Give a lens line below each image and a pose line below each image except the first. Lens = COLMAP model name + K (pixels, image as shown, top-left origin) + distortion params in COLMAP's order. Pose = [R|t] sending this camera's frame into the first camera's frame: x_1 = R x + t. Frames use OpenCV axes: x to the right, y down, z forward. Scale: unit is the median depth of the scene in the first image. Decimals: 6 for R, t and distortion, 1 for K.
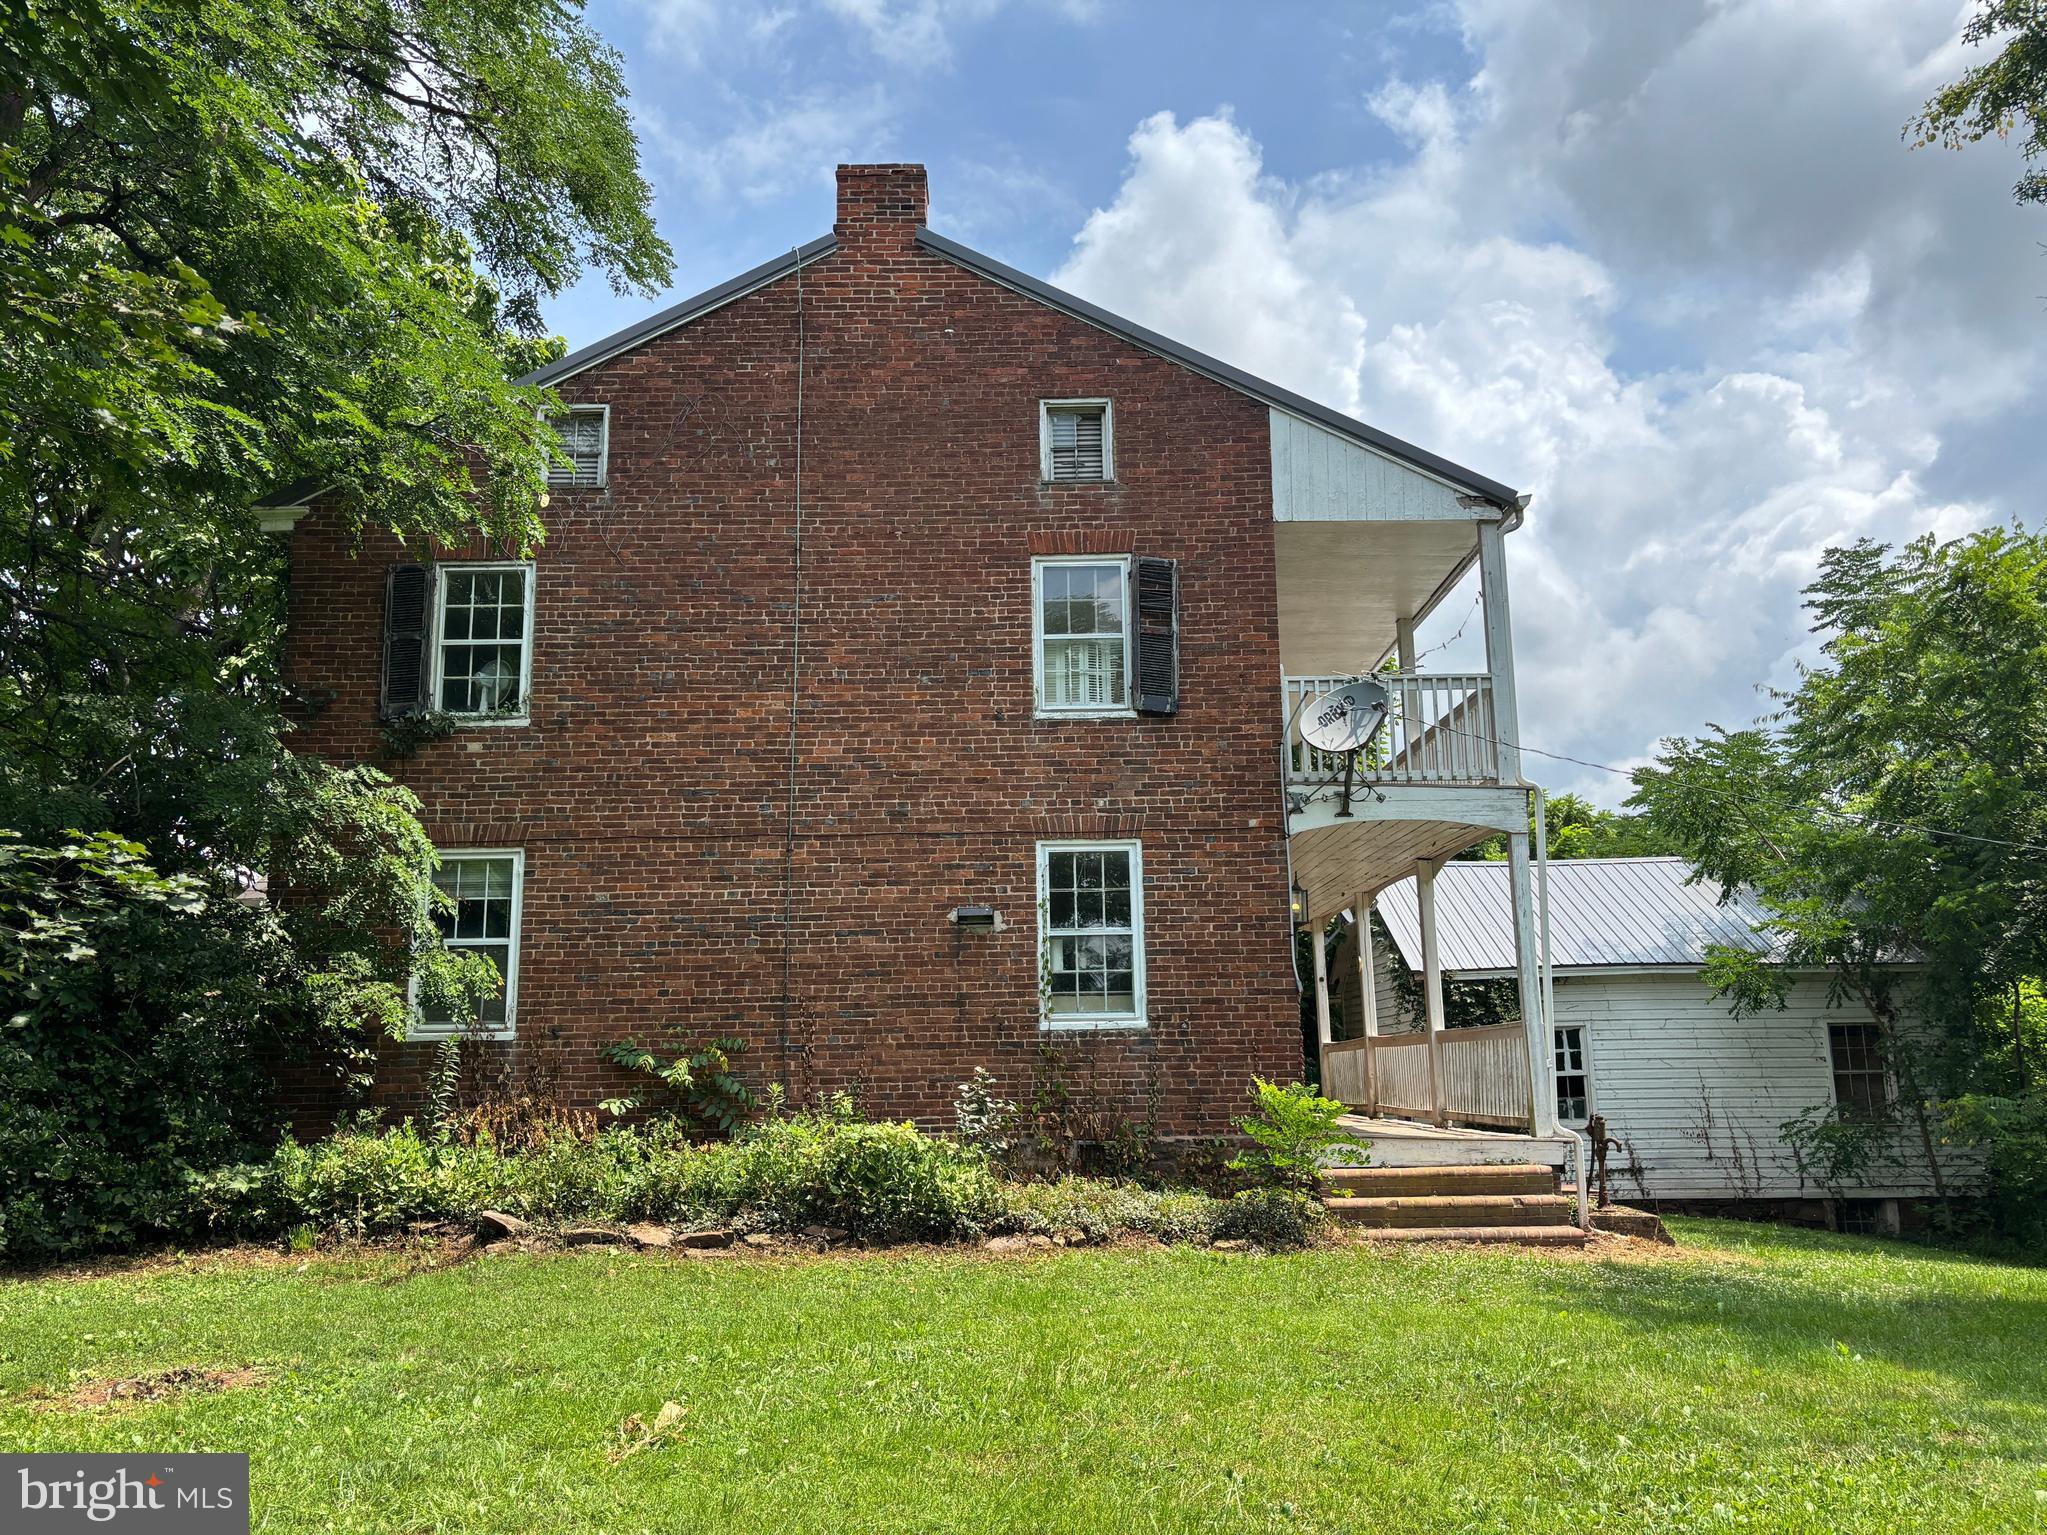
lens RADIAL K [[1545.8, 0, 913.3], [0, 1545.8, 778.4], [0, 0, 1]] dist [0.044208, -0.025130]
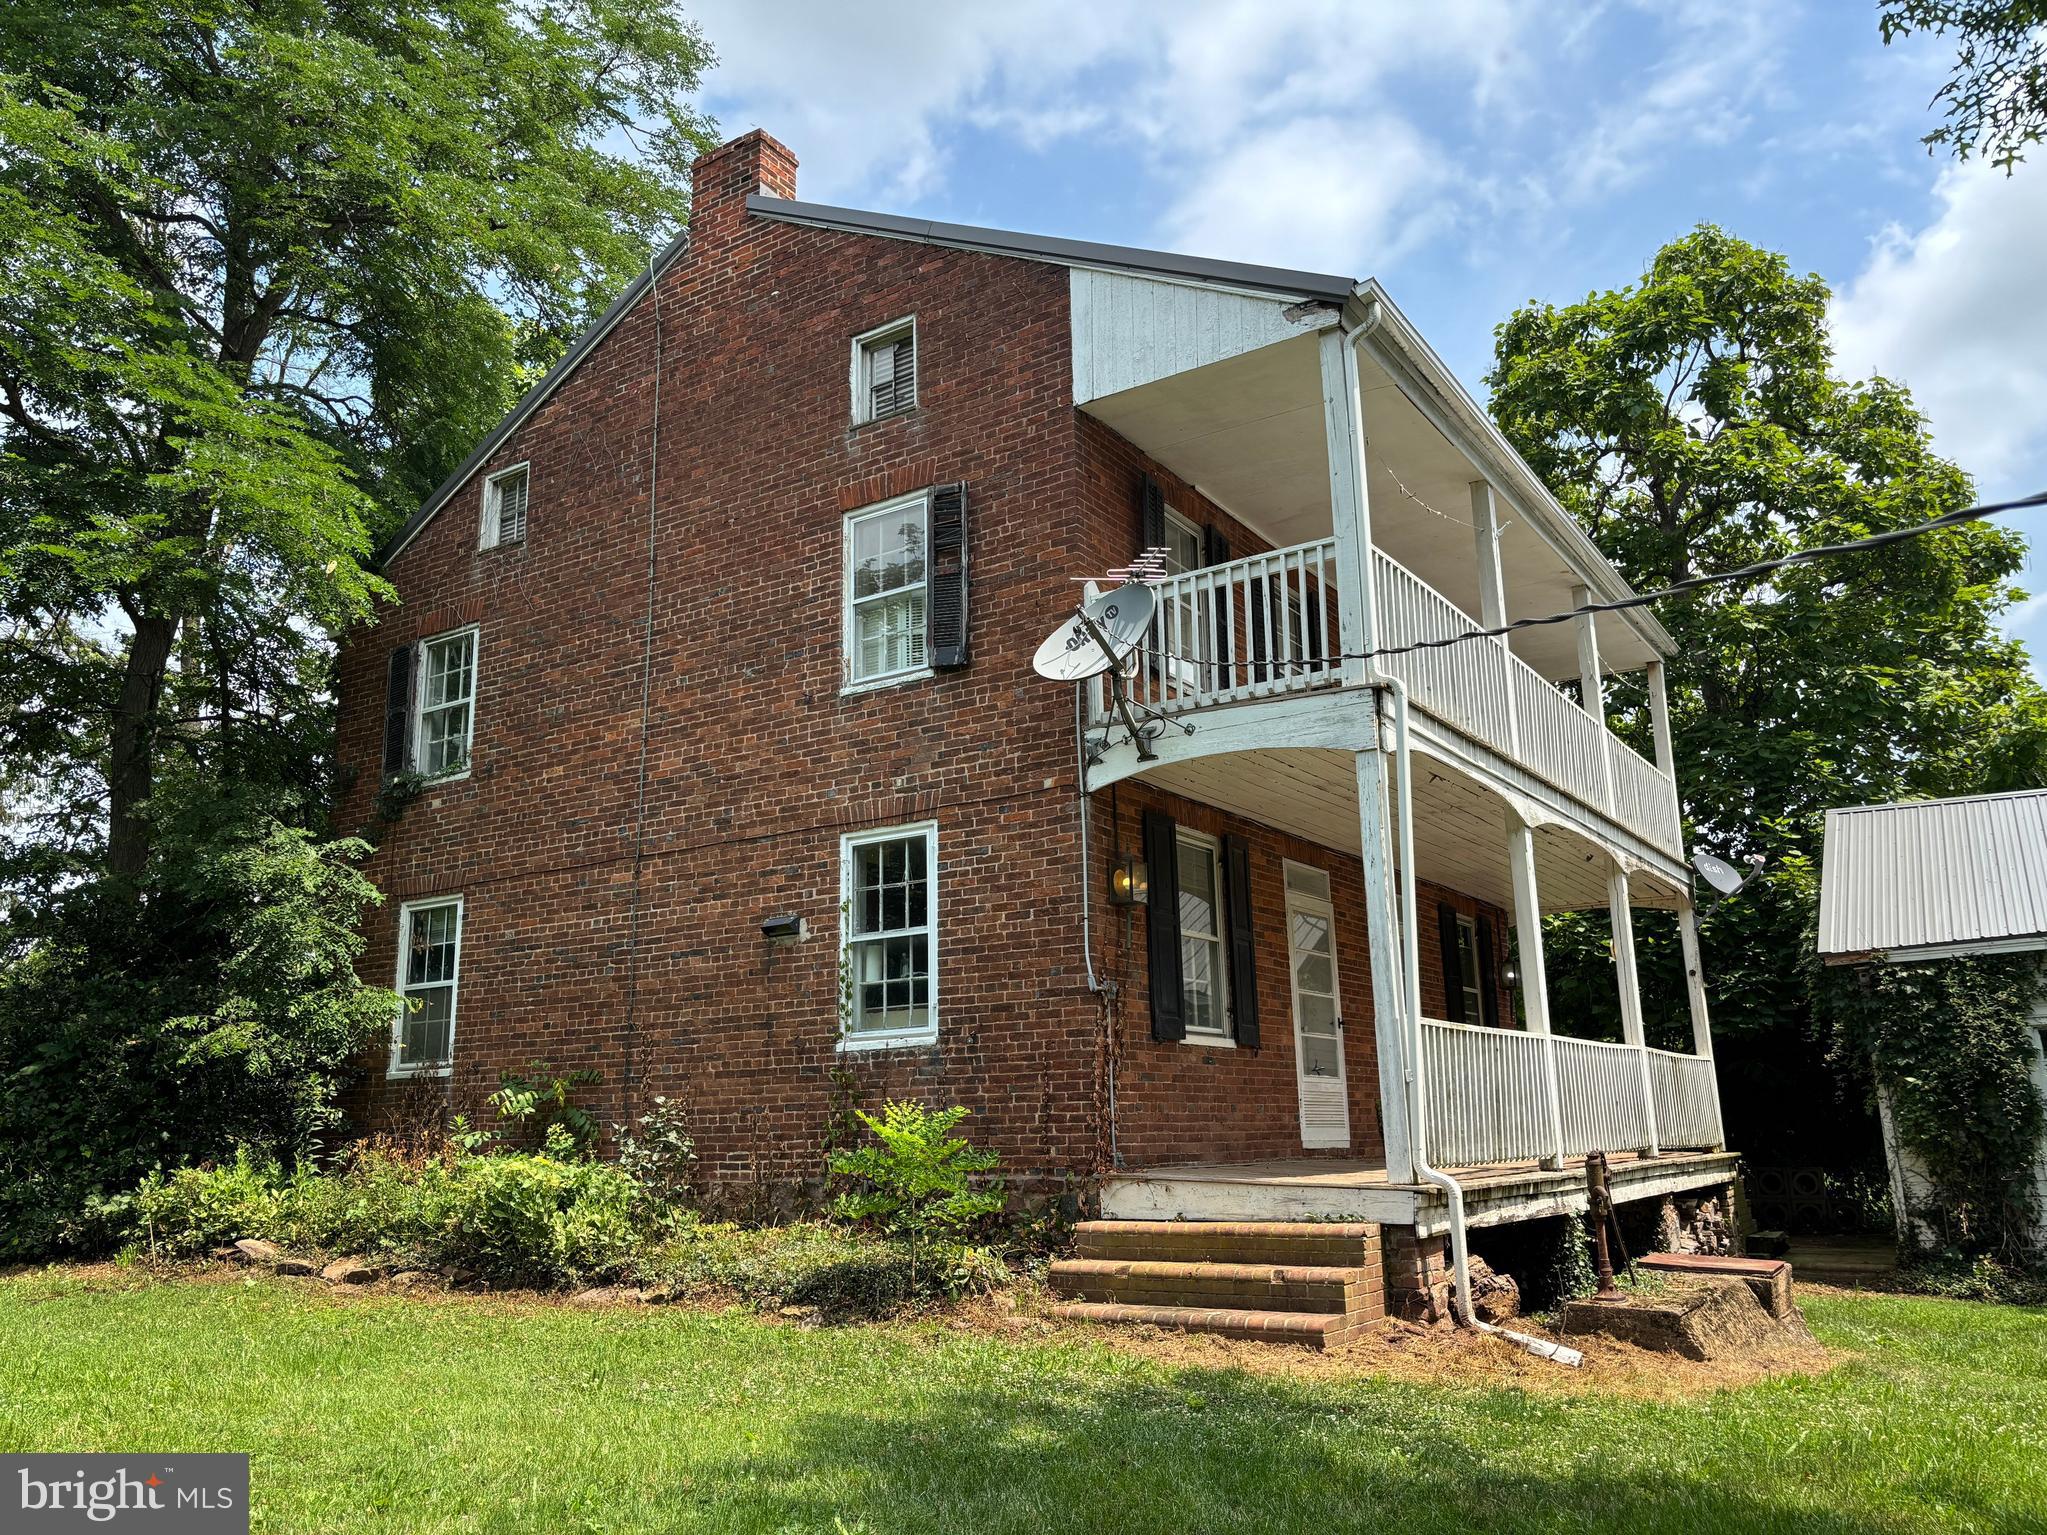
lens RADIAL K [[1545.8, 0, 1025.6], [0, 1545.8, 767.6], [0, 0, 1]] dist [0.044208, -0.025130]
pose [[0.827817, -0.130227, -0.545674, 0.647061], [0.112493, 0.991461, -0.065956, 0.072239], [0.549604, -0.006785, 0.835398, 0.326631]]
